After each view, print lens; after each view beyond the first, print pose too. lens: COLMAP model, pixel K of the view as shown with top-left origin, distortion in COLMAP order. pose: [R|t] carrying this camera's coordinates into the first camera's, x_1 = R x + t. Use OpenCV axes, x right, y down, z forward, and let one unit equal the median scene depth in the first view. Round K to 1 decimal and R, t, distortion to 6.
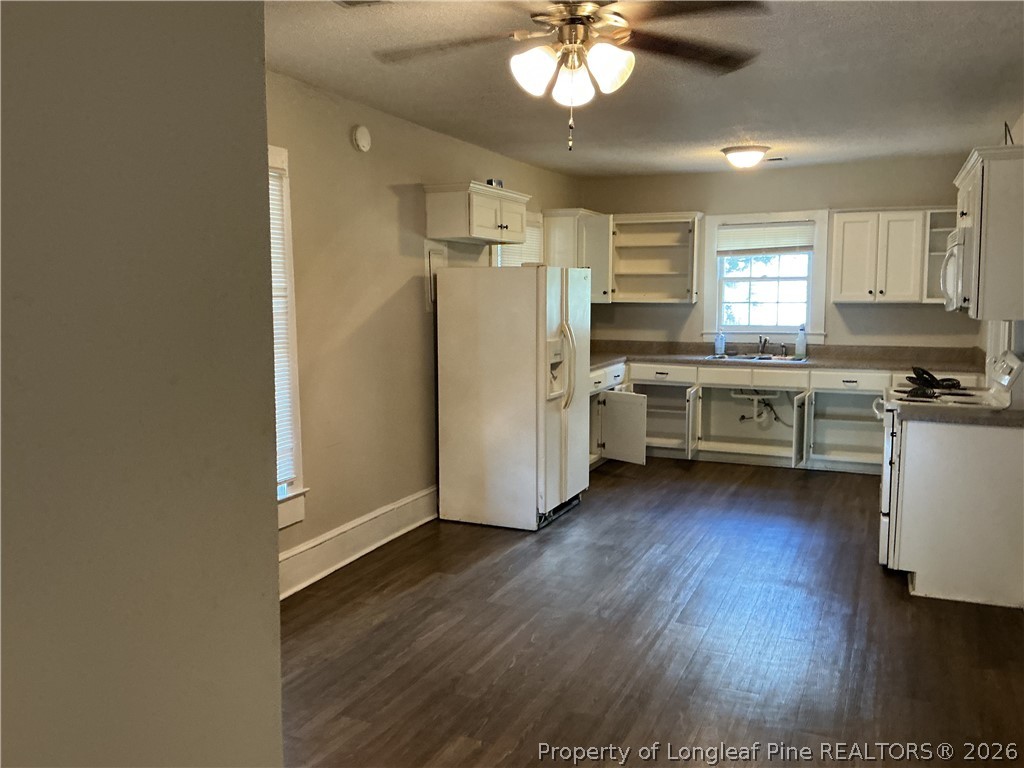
lens RADIAL K [[854.8, 0, 512.0], [0, 854.8, 384.0], [0, 0, 1]] dist [0.138362, -0.274809]
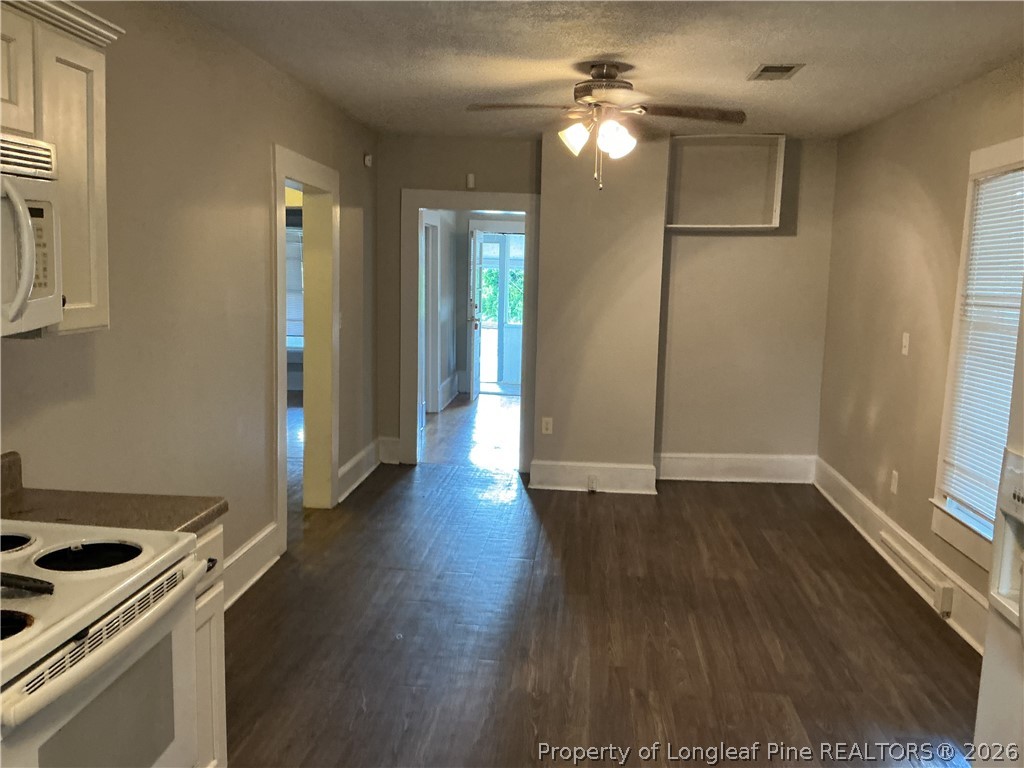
lens RADIAL K [[854.8, 0, 512.0], [0, 854.8, 384.0], [0, 0, 1]] dist [0.138362, -0.274809]
pose [[-0.947620, 0.014699, -0.319062, 0.490078], [-0.064332, 0.969684, 0.235741, -0.205737], [0.312854, 0.243918, -0.917947, 1.707947]]
